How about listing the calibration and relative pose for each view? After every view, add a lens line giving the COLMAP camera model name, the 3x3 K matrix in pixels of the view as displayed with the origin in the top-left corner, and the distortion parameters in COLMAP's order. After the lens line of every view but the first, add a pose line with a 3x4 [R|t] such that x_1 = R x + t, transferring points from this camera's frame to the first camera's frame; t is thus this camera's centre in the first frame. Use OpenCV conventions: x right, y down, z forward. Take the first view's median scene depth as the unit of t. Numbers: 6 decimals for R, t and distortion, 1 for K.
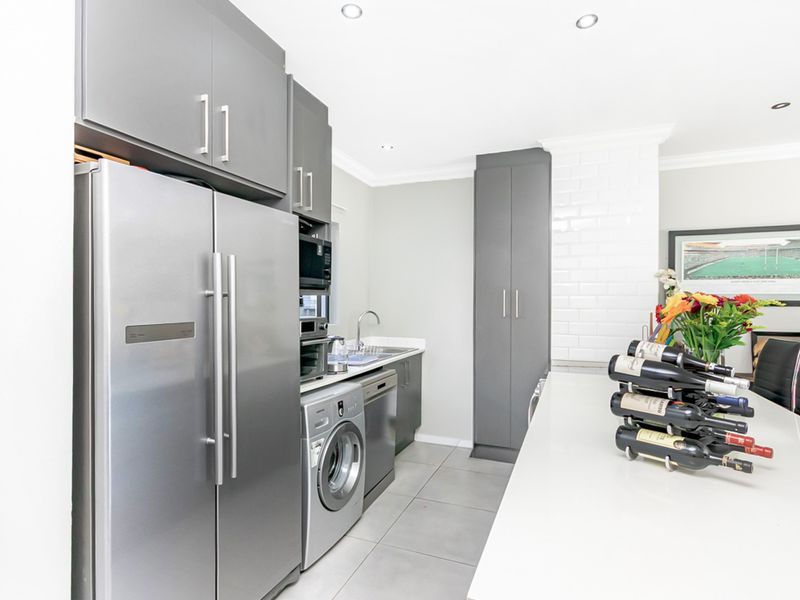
lens RADIAL K [[420.5, 0, 400.0], [0, 420.5, 300.0], [0, 0, 1]] dist [0.007953, 0.000709]
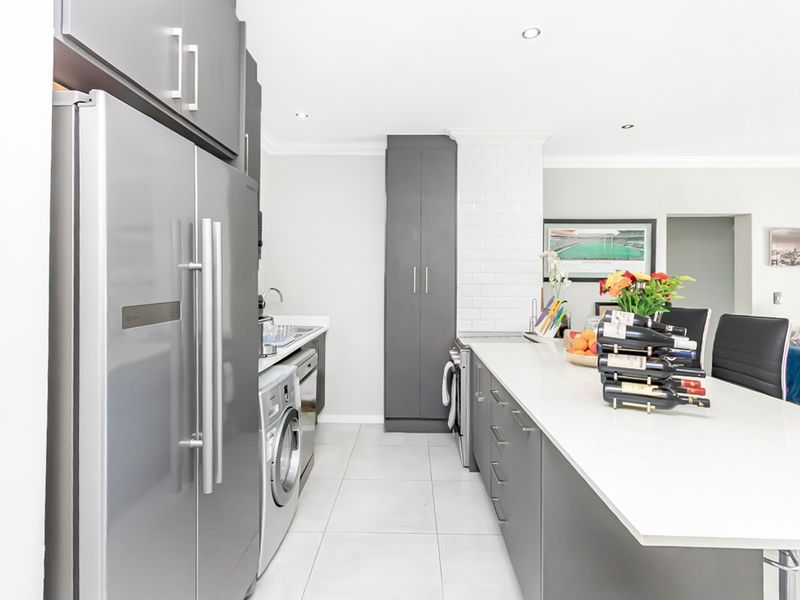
lens RADIAL K [[424.2, 0, 402.0], [0, 424.2, 273.5], [0, 0, 1]] dist [0.006769, 0.001055]
pose [[0.935107, 0.006142, 0.354311, -0.215132], [-0.003351, 0.999958, -0.008490, 0.002099], [-0.354349, 0.006752, 0.935089, 0.036699]]
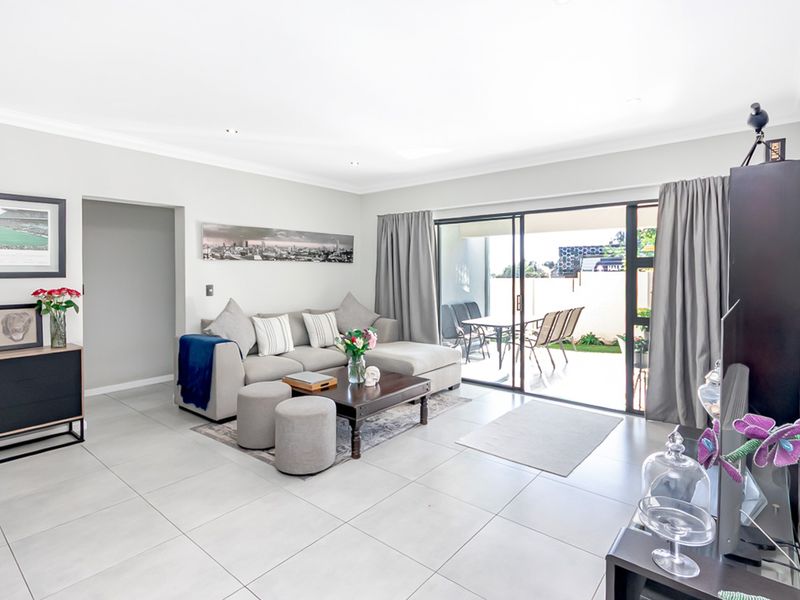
lens RADIAL K [[424.2, 0, 402.0], [0, 424.2, 273.5], [0, 0, 1]] dist [0.006769, 0.001055]
pose [[0.307264, -0.009486, 0.951577, 0.371735], [0.001693, 0.999954, 0.009421, -0.004909], [-0.951623, -0.001283, 0.307266, -0.208857]]
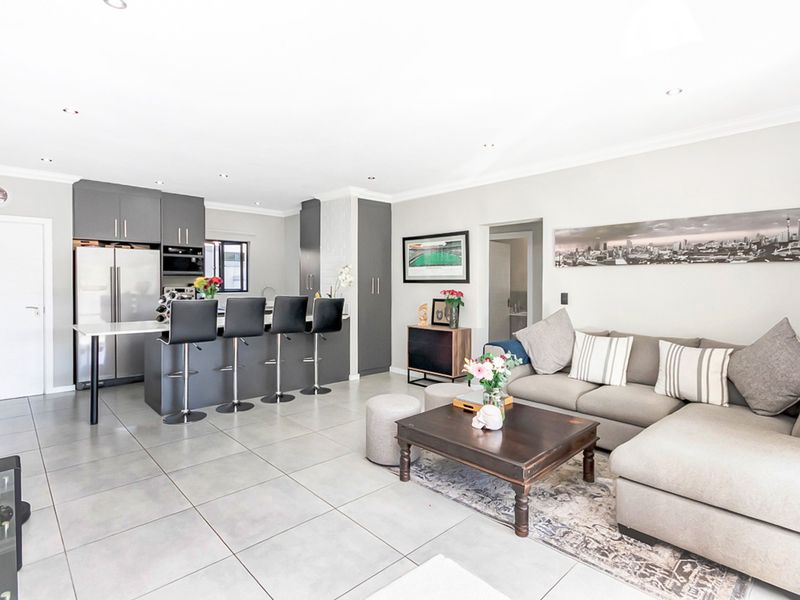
lens RADIAL K [[414.7, 0, 389.4], [0, 414.7, 283.8], [0, 0, 1]] dist [0.001860, 0.000310]
pose [[0.902699, 0.003113, -0.430261, 1.921044], [-0.002028, 0.999994, 0.002979, 0.017081], [0.430267, -0.001816, 0.902700, -0.711661]]
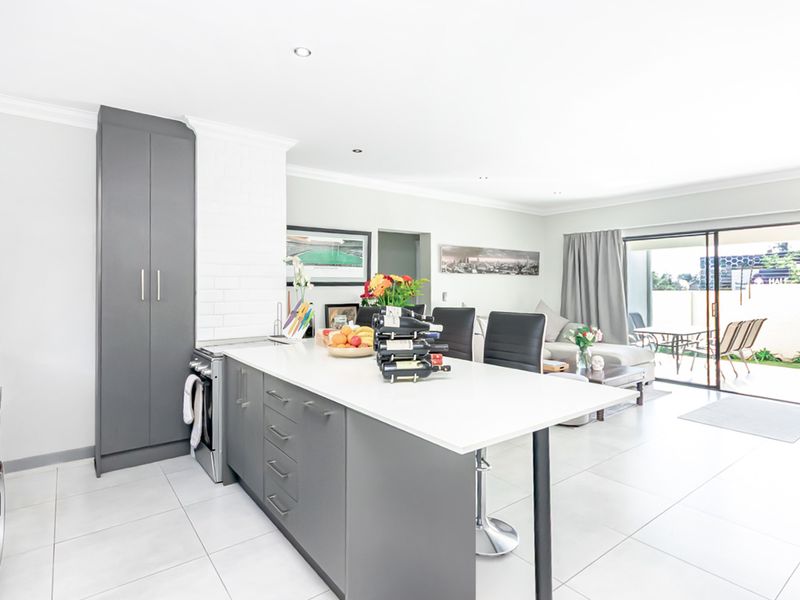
lens RADIAL K [[440.4, 0, 402.6], [0, 440.4, 281.6], [0, 0, 1]] dist [0.012220, 0.000658]
pose [[0.513964, 0.002658, 0.857808, -0.375179], [0.001715, 0.999990, -0.004126, 0.008643], [-0.857810, 0.003591, 0.513954, 0.071159]]
